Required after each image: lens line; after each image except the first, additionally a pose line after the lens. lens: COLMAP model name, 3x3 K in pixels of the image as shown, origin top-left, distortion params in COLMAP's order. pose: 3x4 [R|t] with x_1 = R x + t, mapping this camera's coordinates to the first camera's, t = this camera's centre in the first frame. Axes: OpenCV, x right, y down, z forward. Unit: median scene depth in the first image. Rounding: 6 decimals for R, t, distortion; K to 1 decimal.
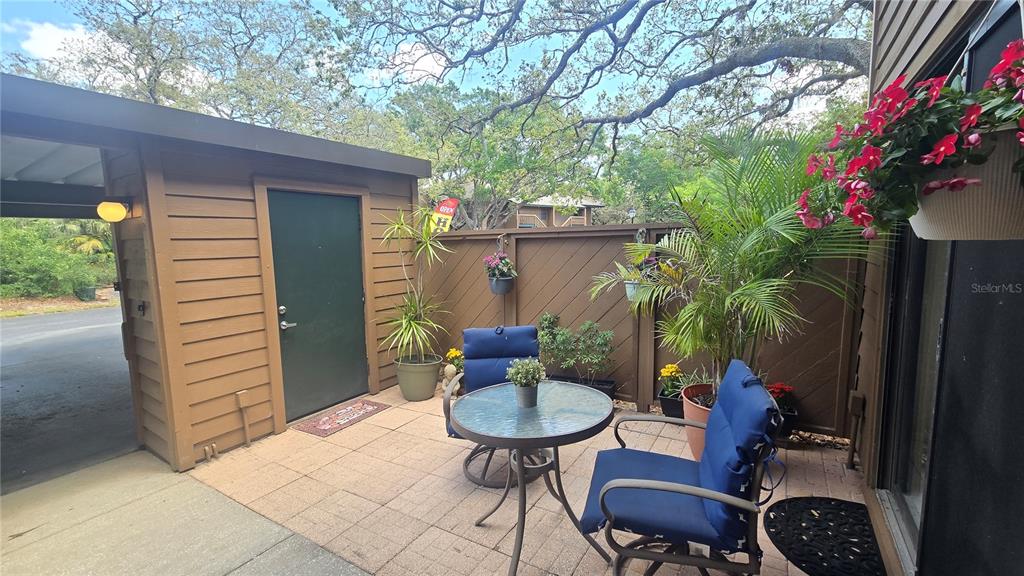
lens RADIAL K [[423.8, 0, 512.0], [0, 423.8, 288.0], [0, 0, 1]] dist [-0.036276, 0.000021]
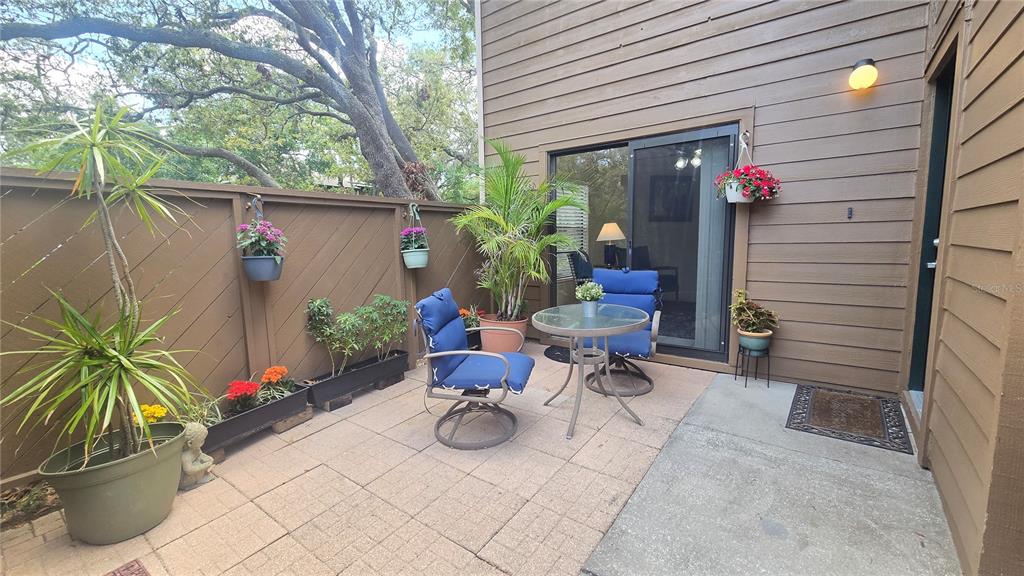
lens RADIAL K [[423.8, 0, 512.0], [0, 423.8, 288.0], [0, 0, 1]] dist [-0.036276, 0.000021]
pose [[0.077668, -0.106902, 0.991231, -0.642759], [0.138687, 0.985727, 0.095442, 0.013369], [-0.987286, 0.130058, 0.091385, 0.533202]]
